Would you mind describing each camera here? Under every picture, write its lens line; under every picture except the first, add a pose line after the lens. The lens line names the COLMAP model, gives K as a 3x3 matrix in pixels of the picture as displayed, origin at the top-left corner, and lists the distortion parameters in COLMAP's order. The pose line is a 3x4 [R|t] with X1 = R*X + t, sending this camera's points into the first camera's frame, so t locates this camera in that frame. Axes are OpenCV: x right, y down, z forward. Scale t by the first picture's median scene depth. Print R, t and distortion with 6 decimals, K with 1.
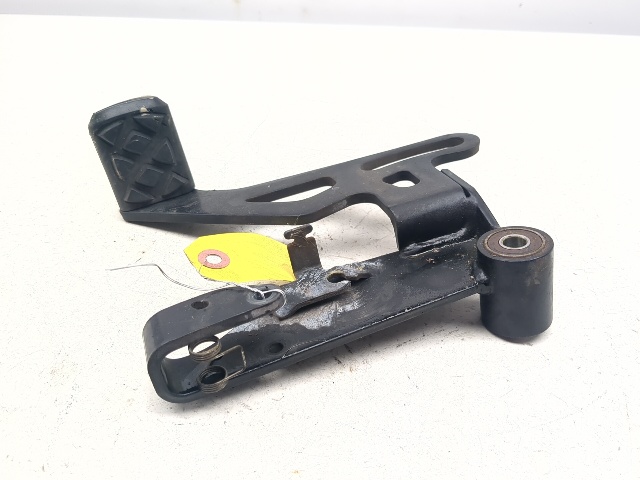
lens RADIAL K [[577.8, 0, 320.0], [0, 577.8, 240.0], [0, 0, 1]] dist [-0.002837, -0.004573]
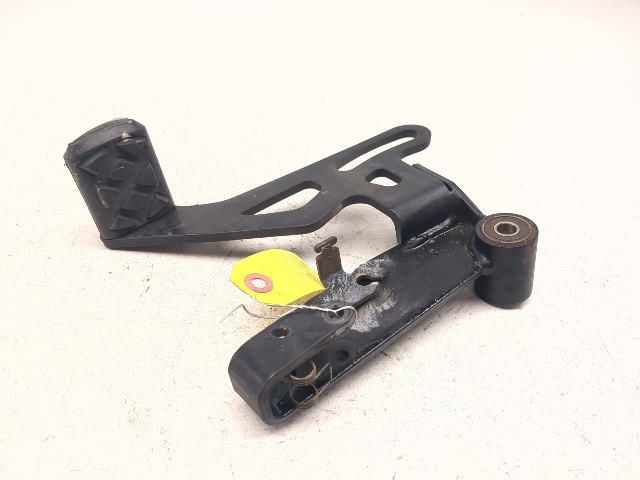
lens RADIAL K [[577.8, 0, 320.0], [0, 577.8, 240.0], [0, 0, 1]] dist [-0.002837, -0.004573]
pose [[0.948303, -0.146765, 0.281392, -0.303276], [0.120658, 0.986795, 0.108059, -0.121614], [-0.293535, -0.068521, 0.953489, -0.031189]]
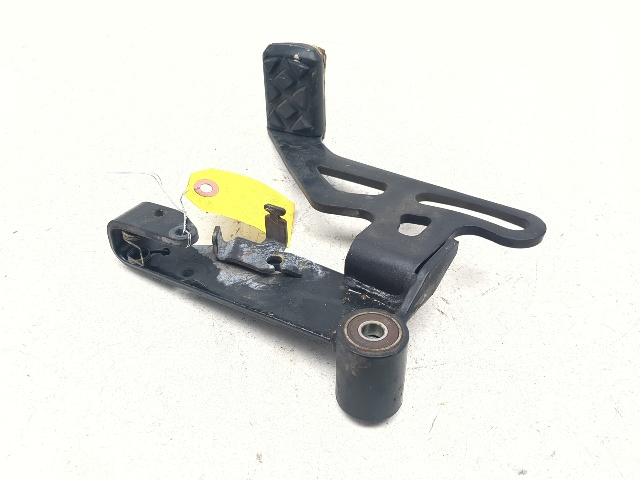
lens RADIAL K [[577.8, 0, 320.0], [0, 577.8, 240.0], [0, 0, 1]] dist [-0.002837, -0.004573]
pose [[0.633193, 0.561133, -0.533101, 0.587834], [-0.451964, 0.827199, 0.333873, -0.343240], [0.628328, 0.029536, 0.777388, 0.121518]]
